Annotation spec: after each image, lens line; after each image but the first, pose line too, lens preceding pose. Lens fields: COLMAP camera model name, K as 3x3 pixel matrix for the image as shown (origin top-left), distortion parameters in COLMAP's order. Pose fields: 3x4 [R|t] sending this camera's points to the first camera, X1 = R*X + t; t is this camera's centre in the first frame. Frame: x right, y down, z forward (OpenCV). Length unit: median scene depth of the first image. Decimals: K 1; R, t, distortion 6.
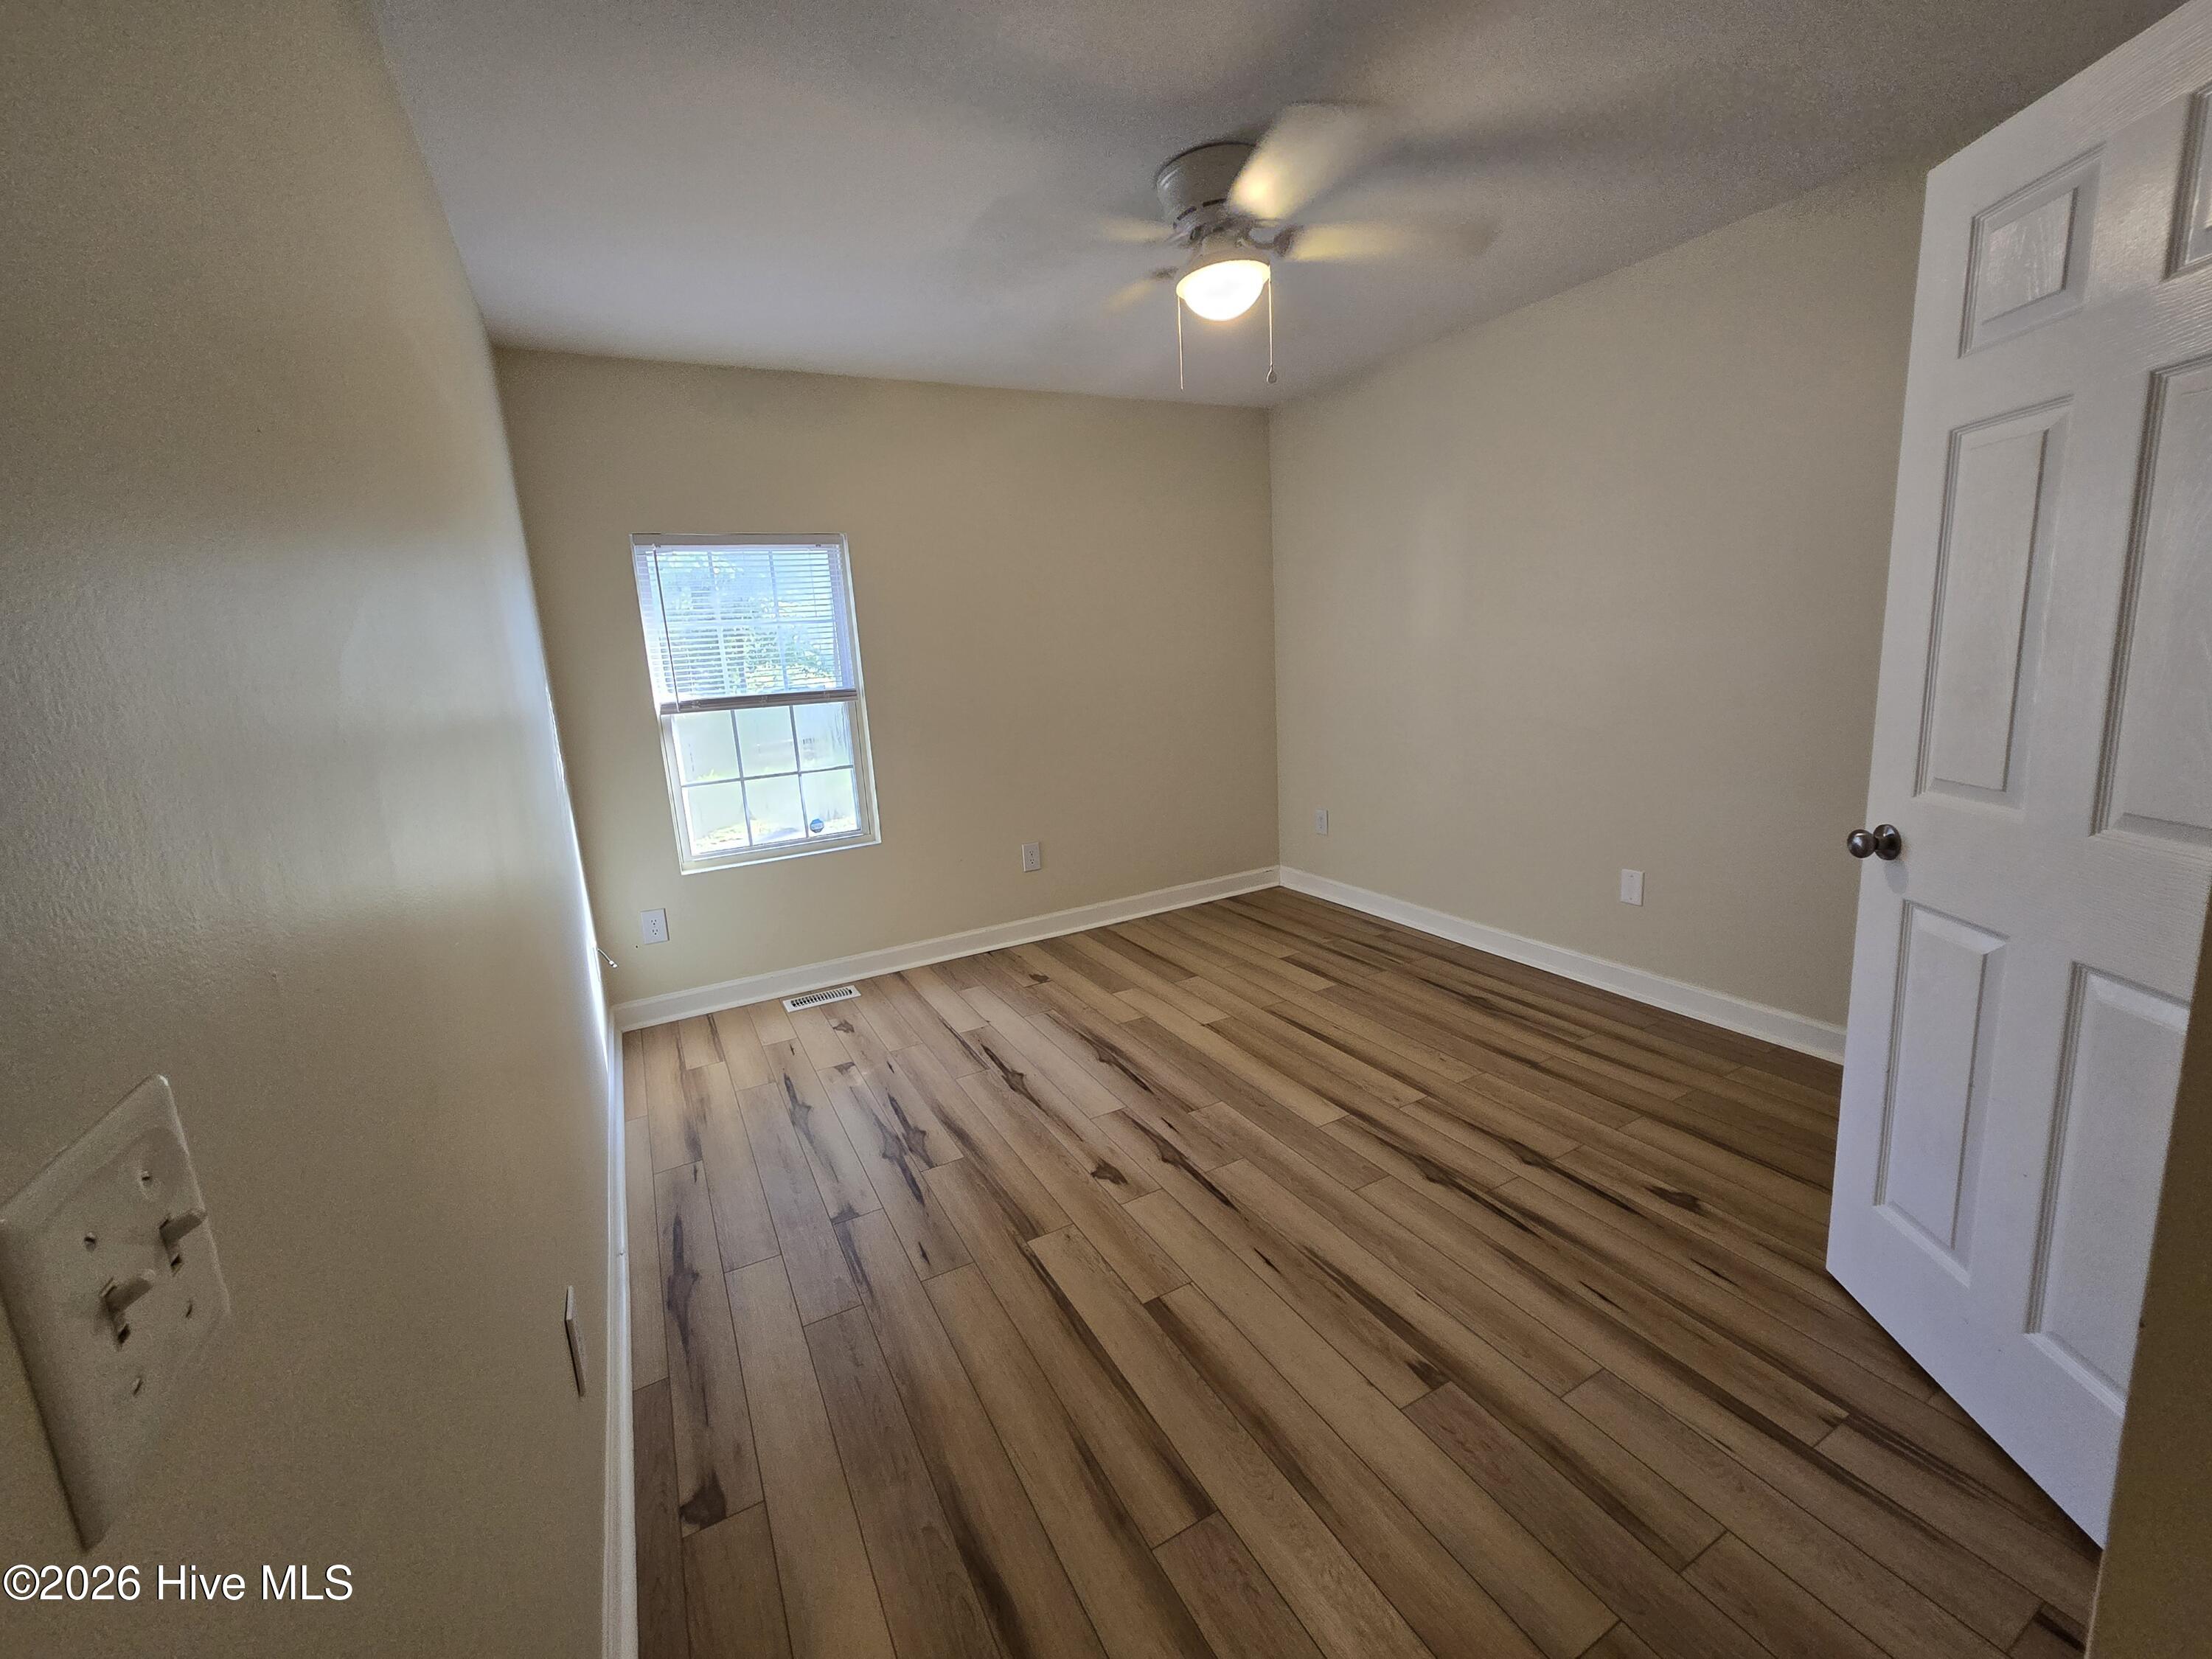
lens RADIAL K [[903.8, 0, 1116.8], [0, 903.8, 816.7], [0, 0, 1]] dist [-0.002239, 0.000631]
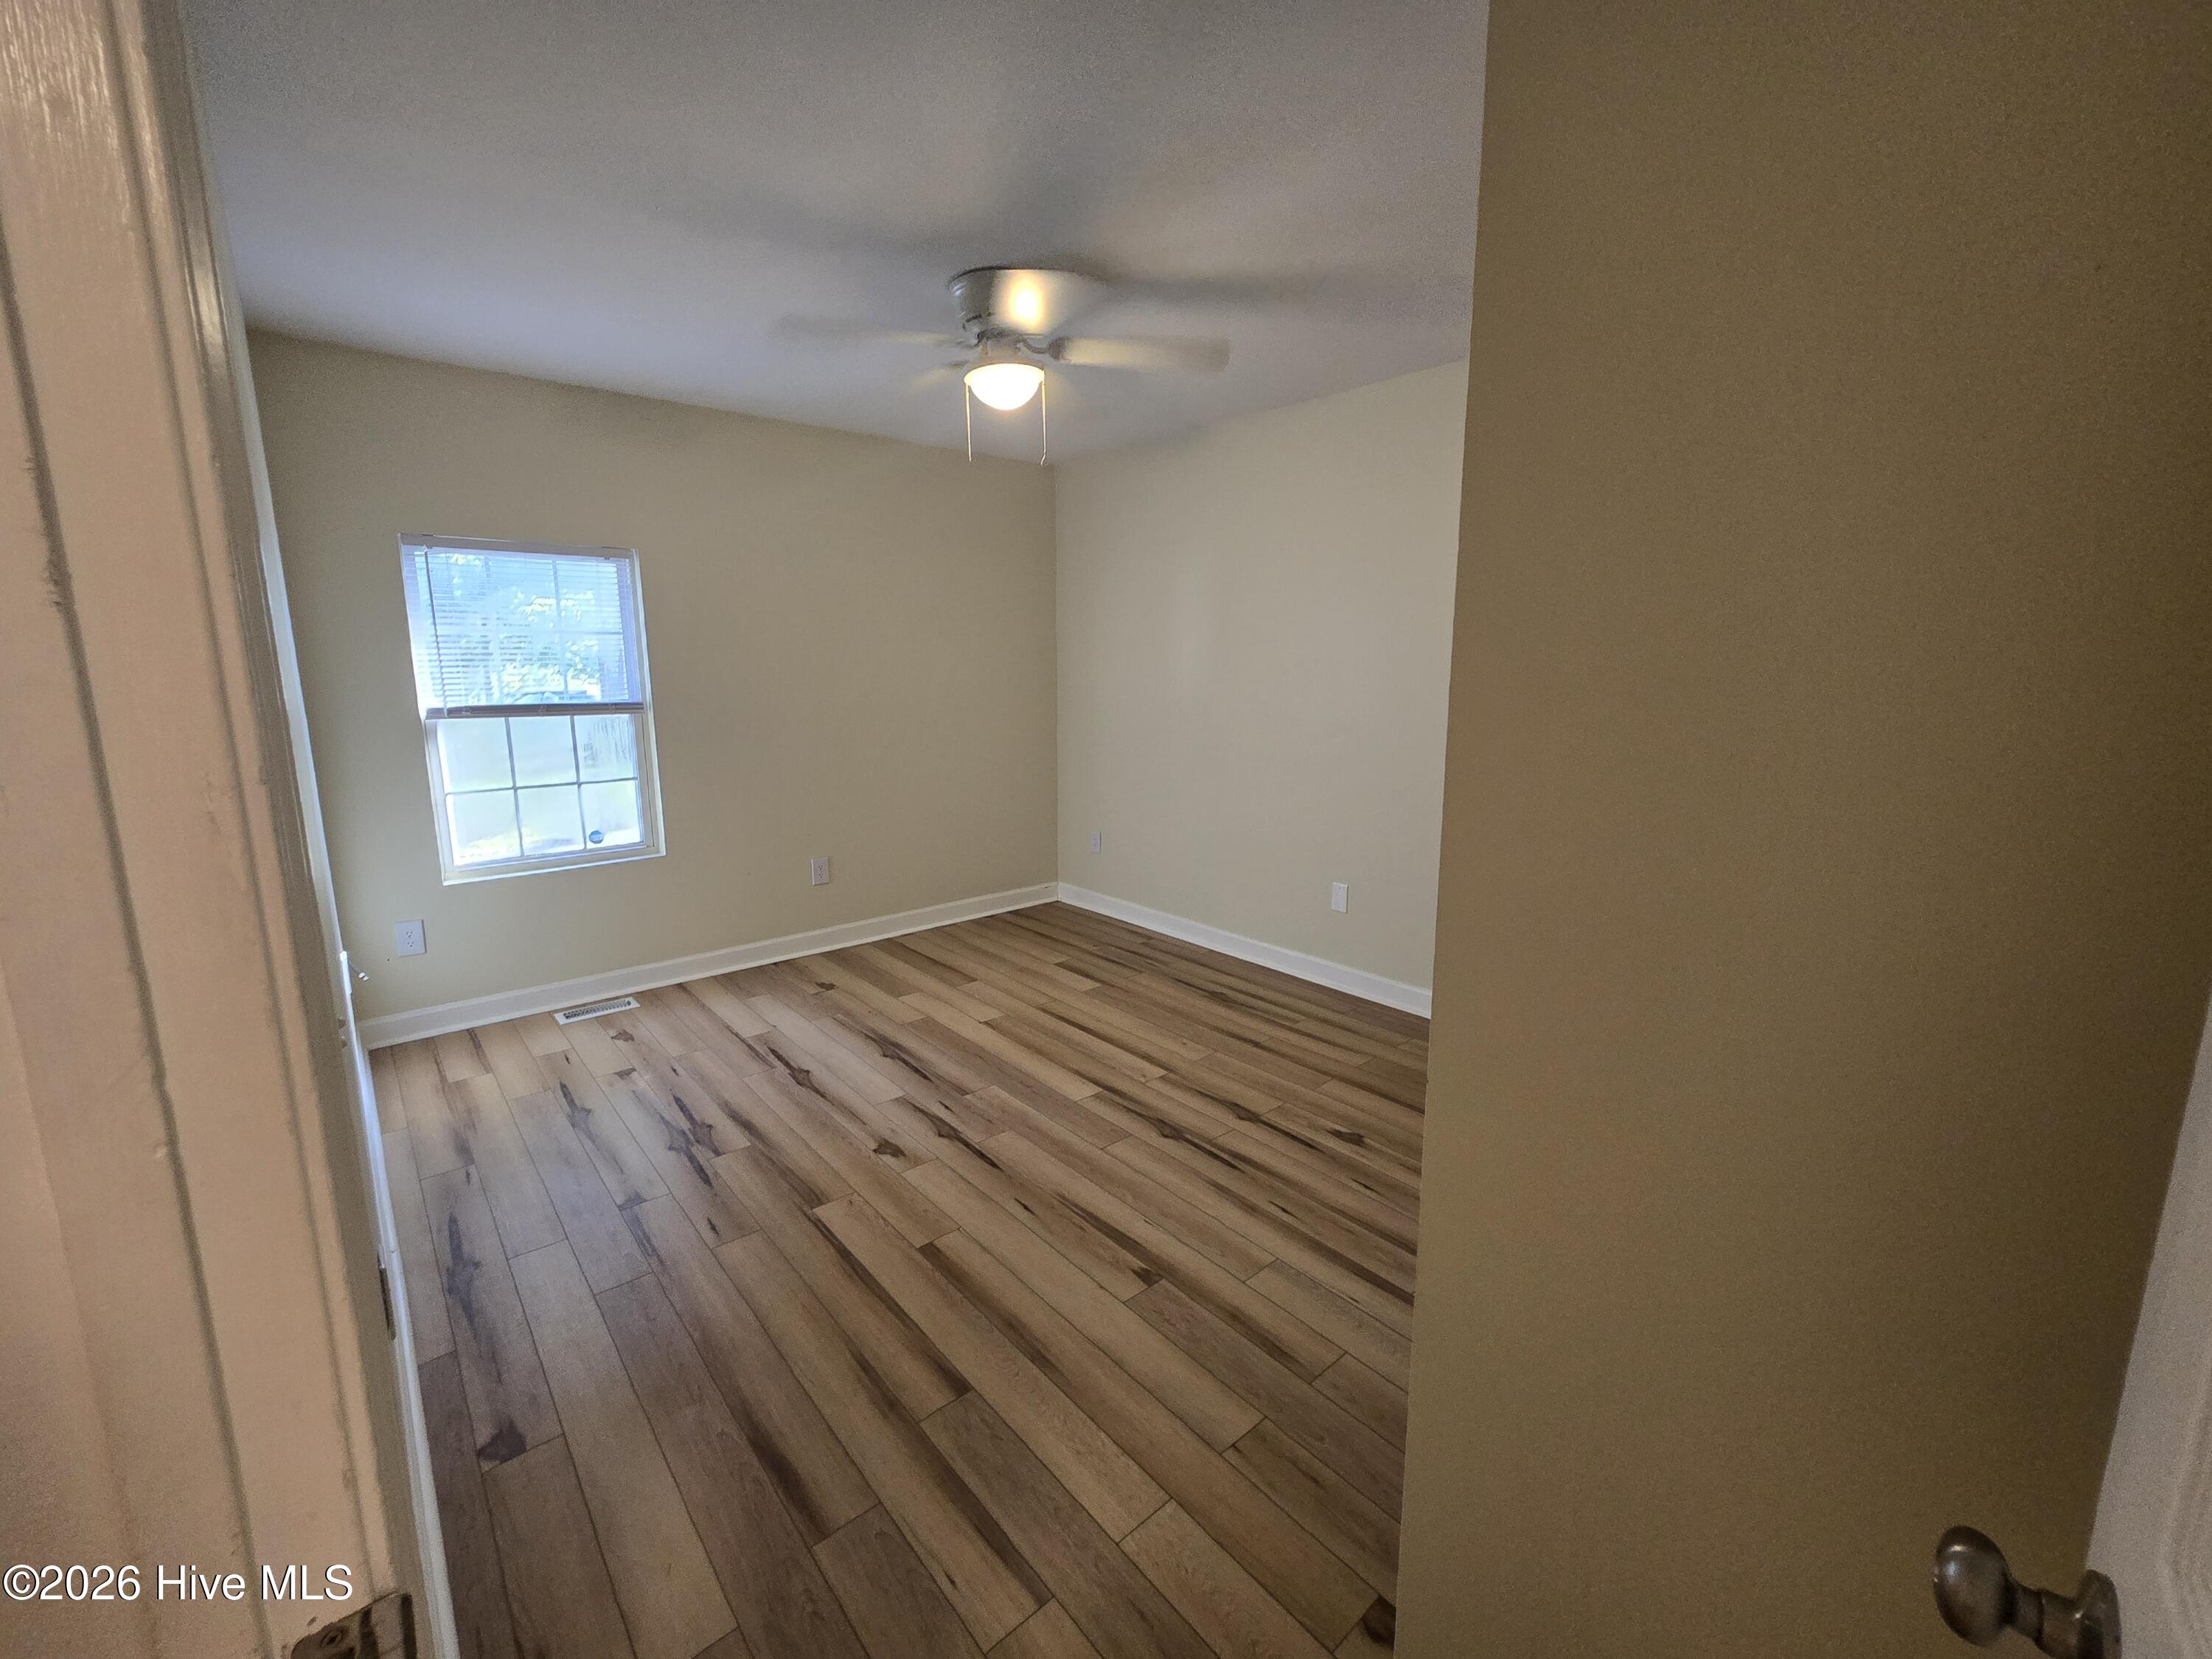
lens RADIAL K [[903.8, 0, 1116.8], [0, 903.8, 816.7], [0, 0, 1]] dist [-0.002239, 0.000631]
pose [[0.974296, 0.021149, 0.224276, 0.005187], [-0.015267, 0.999493, -0.027930, 0.009123], [-0.224754, 0.023788, 0.974125, -0.144609]]
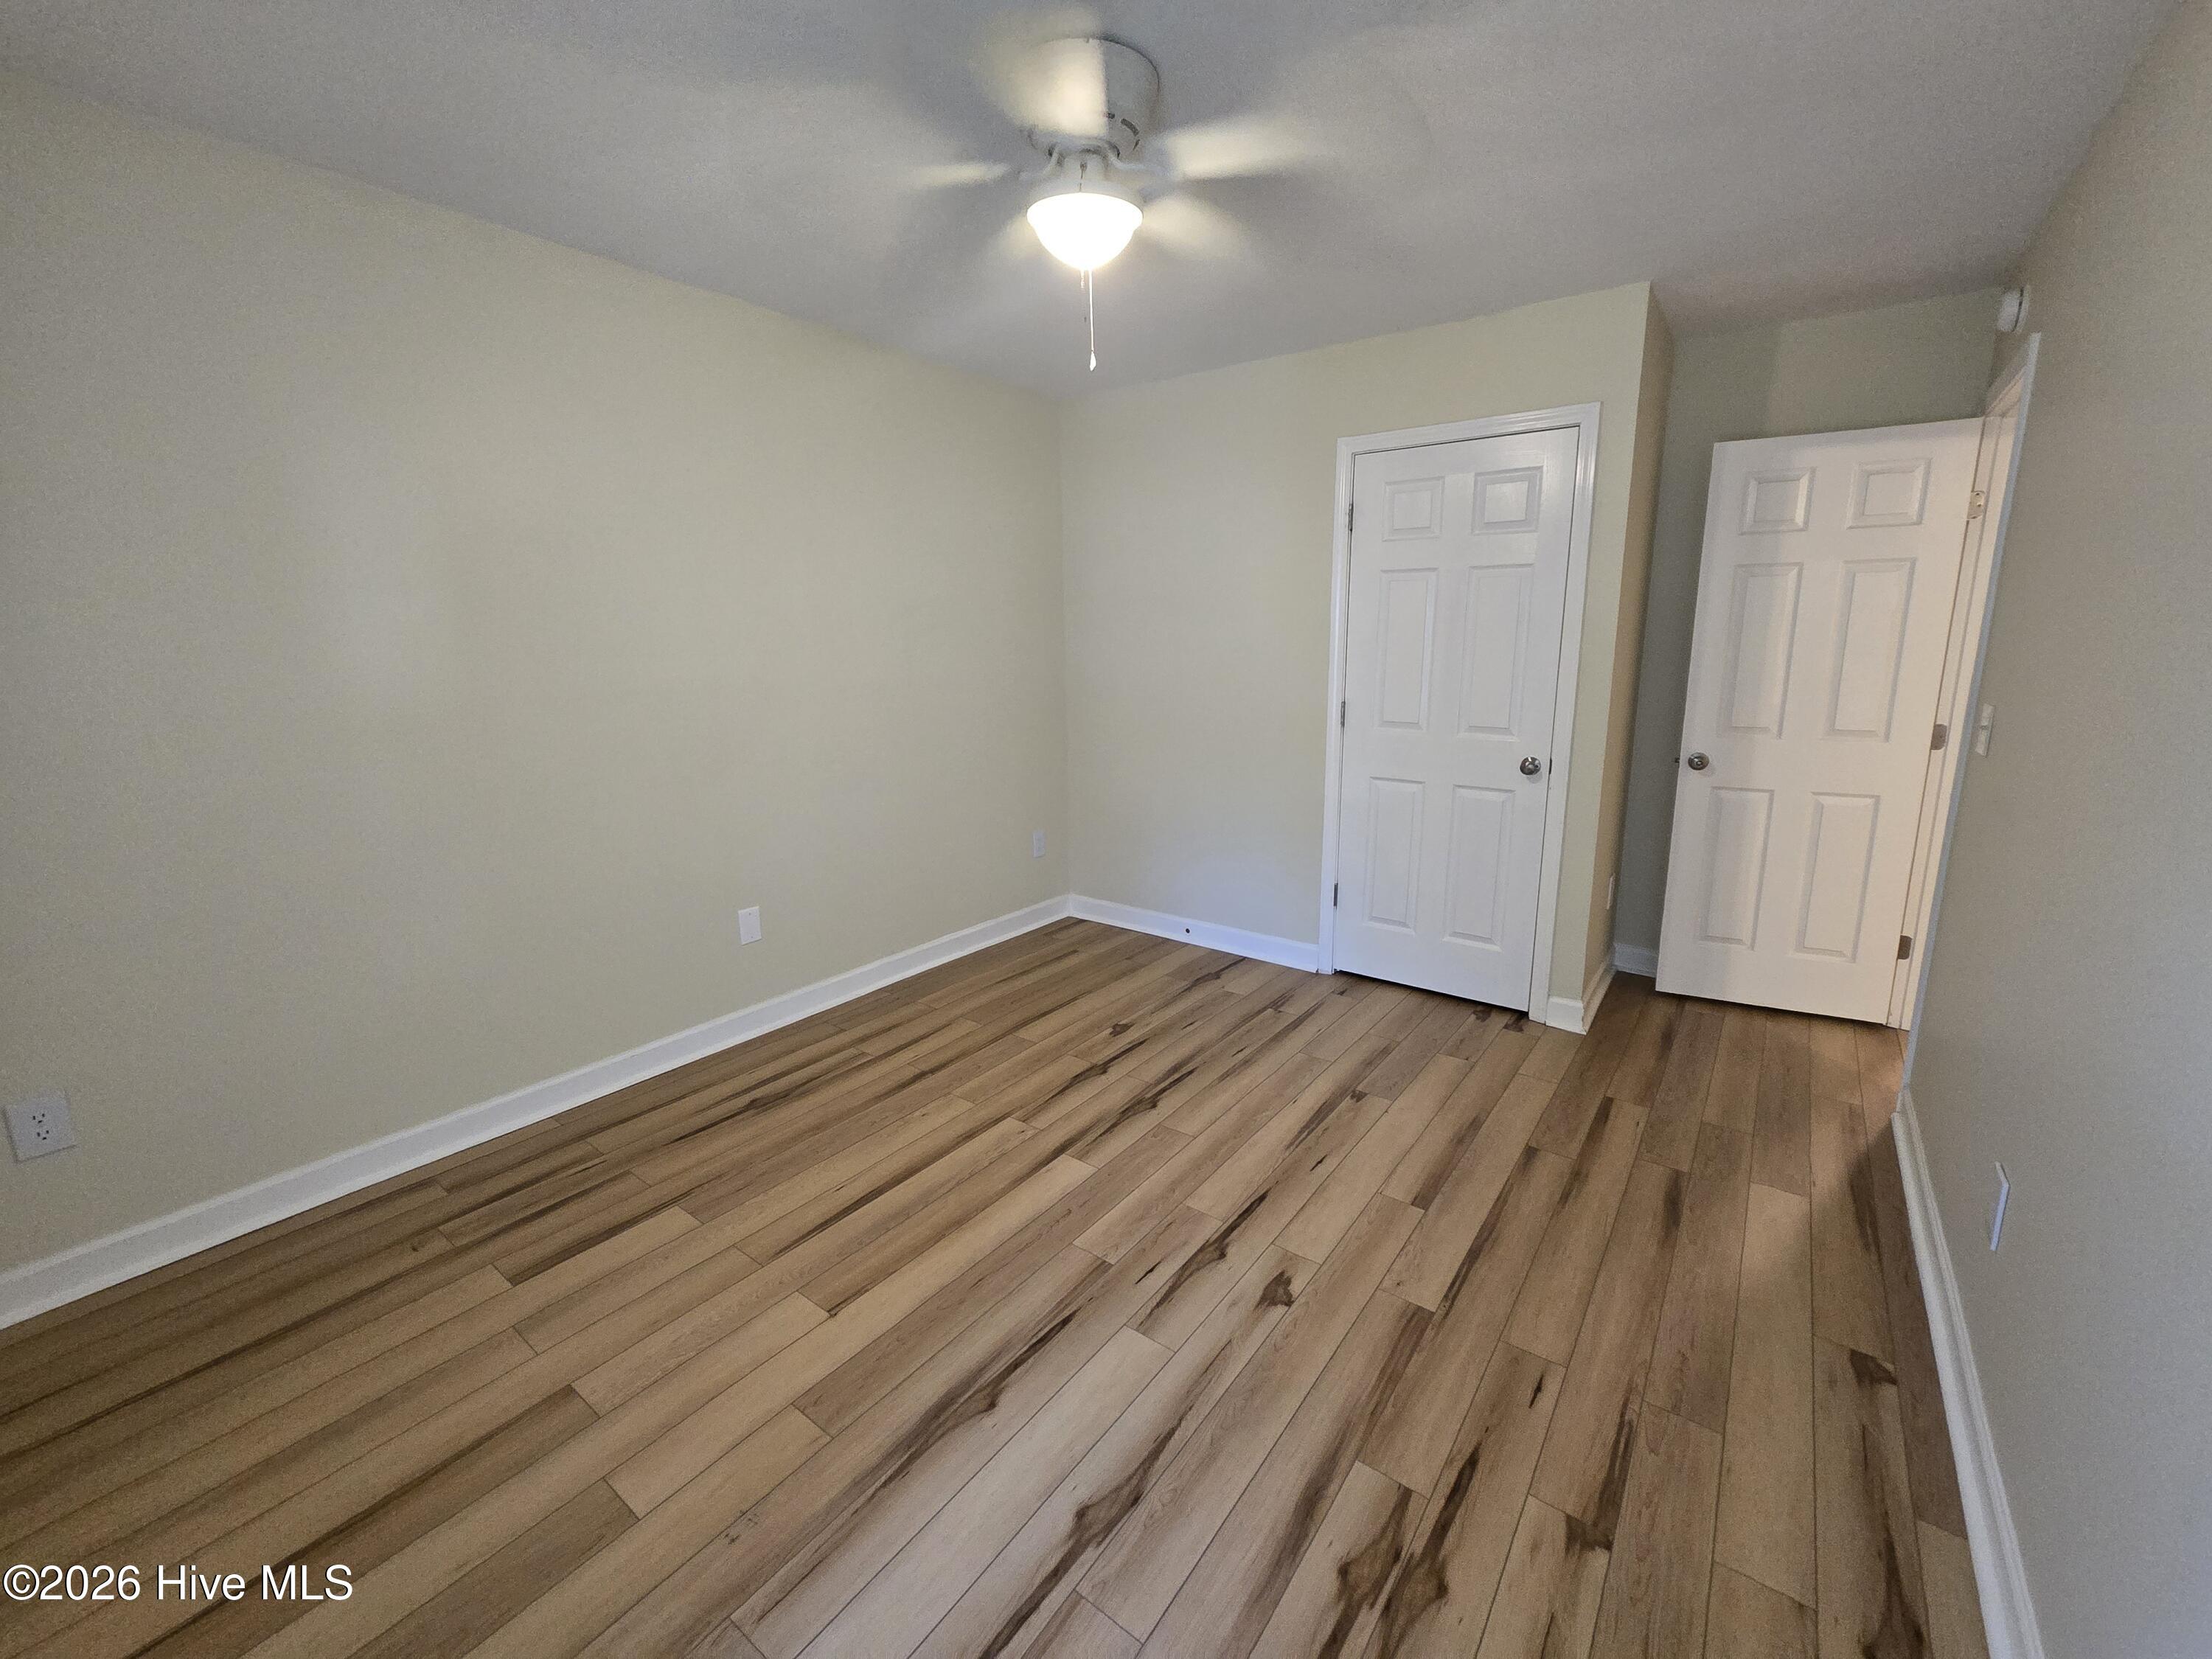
lens RADIAL K [[887.9, 0, 1126.3], [0, 887.9, 821.7], [0, 0, 1]] dist [-0.000663, 0.000583]
pose [[-0.412664, -0.124492, 0.902336, -0.561667], [0.204225, 0.952752, 0.224845, -0.199851], [-0.887694, 0.277065, -0.367743, 1.160845]]
